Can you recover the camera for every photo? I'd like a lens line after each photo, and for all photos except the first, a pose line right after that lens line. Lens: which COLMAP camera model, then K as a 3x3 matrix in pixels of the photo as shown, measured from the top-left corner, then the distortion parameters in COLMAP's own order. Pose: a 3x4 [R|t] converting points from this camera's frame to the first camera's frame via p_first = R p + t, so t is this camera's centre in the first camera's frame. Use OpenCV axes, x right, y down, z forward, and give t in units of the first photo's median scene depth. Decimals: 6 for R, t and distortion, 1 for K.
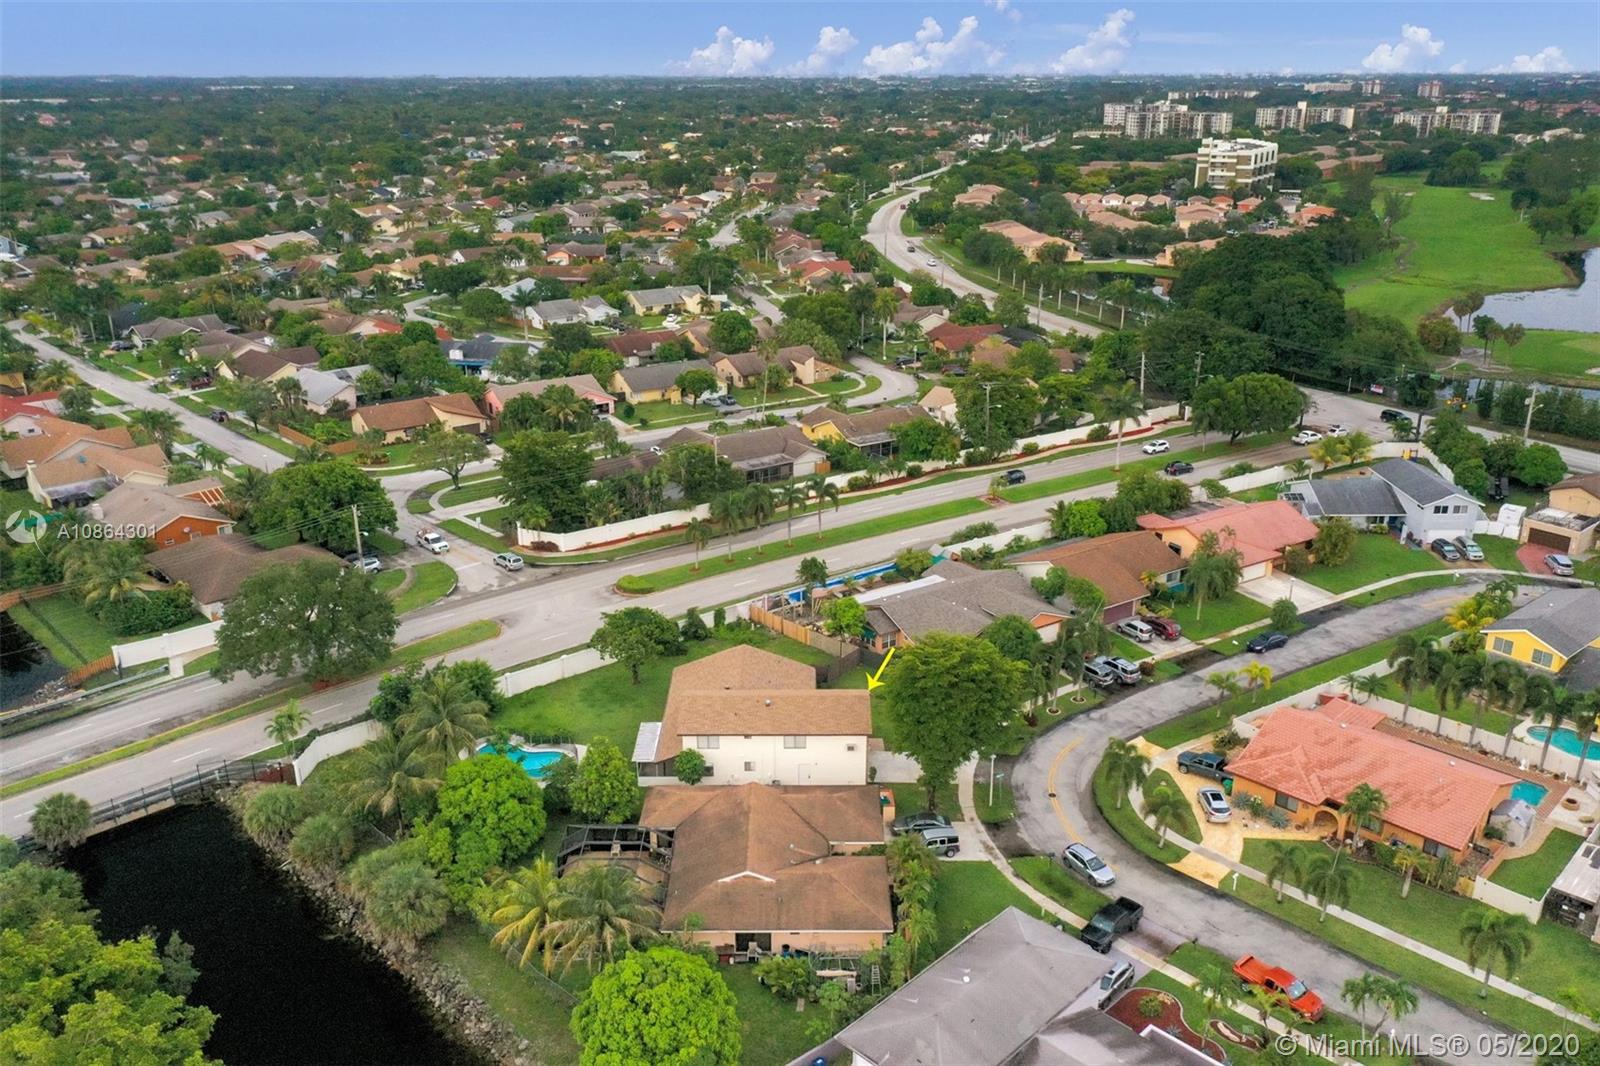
lens RADIAL K [[1243.4, 0, 800.0], [0, 1243.4, 533.0], [0, 0, 1]] dist [0.003960, -0.001056]
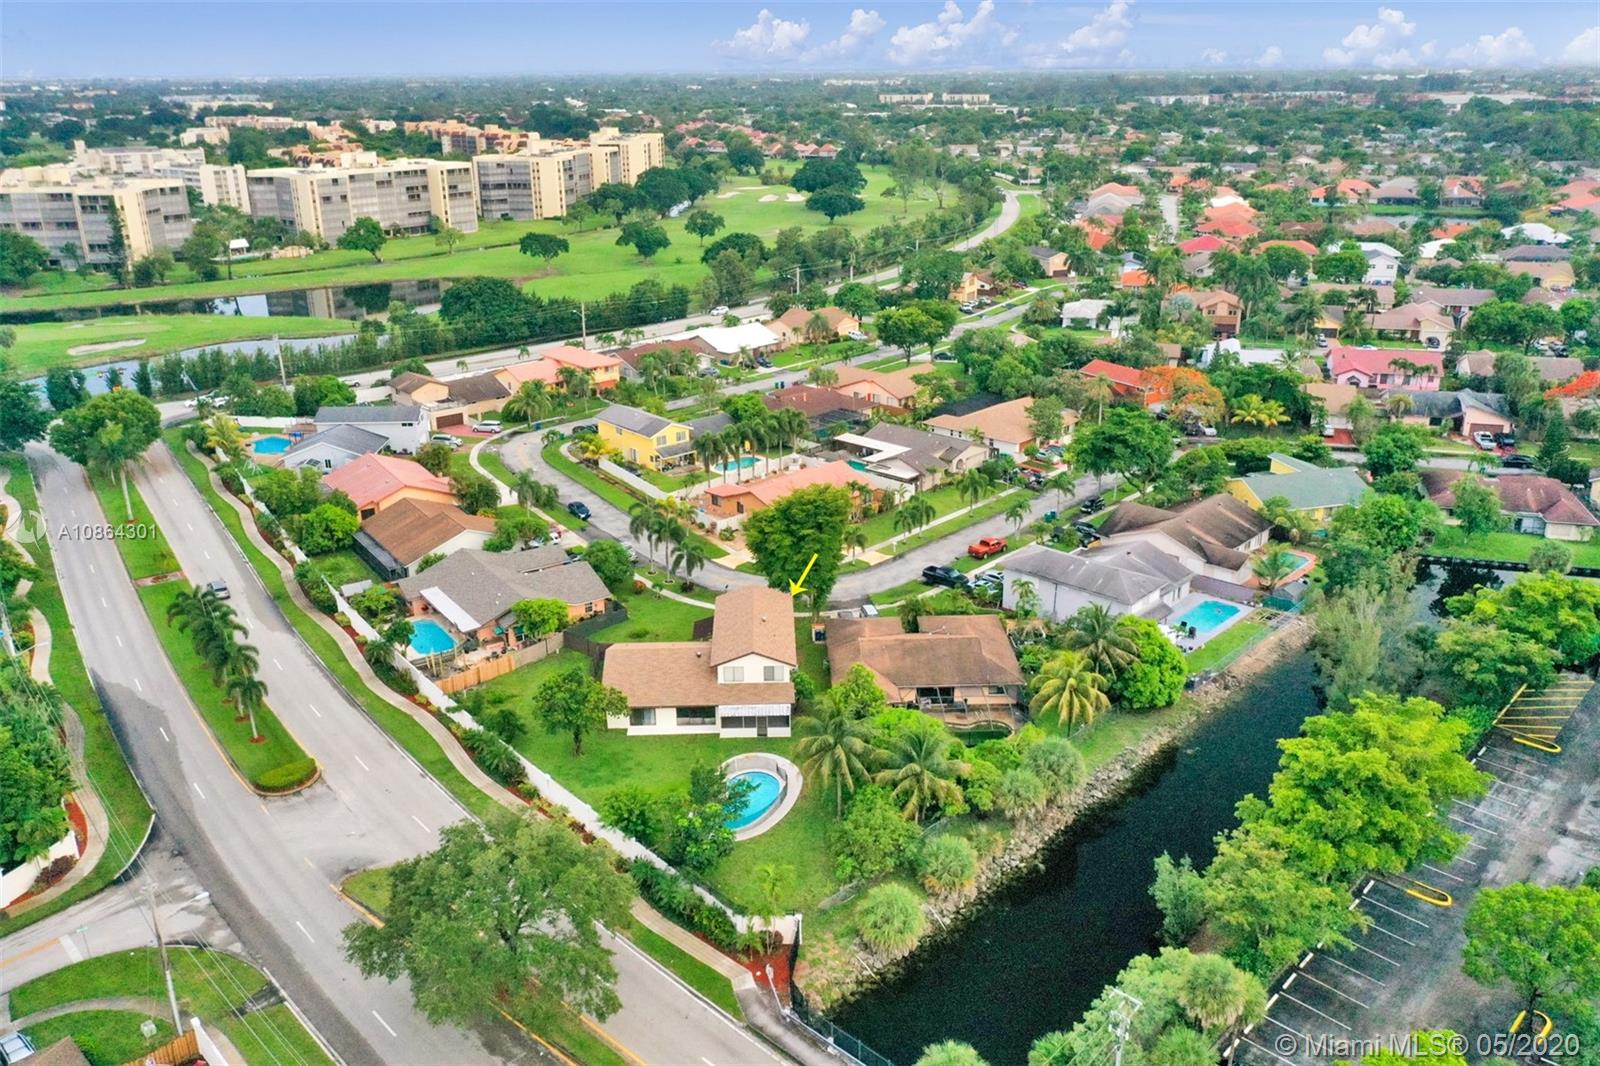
lens RADIAL K [[1243.4, 0, 800.0], [0, 1243.4, 533.0], [0, 0, 1]] dist [0.003960, -0.001056]
pose [[-0.017318, -0.347492, 0.937523, -0.711566], [0.355741, 0.874165, 0.330580, -0.199061], [-0.934424, 0.339241, 0.108478, 0.538513]]
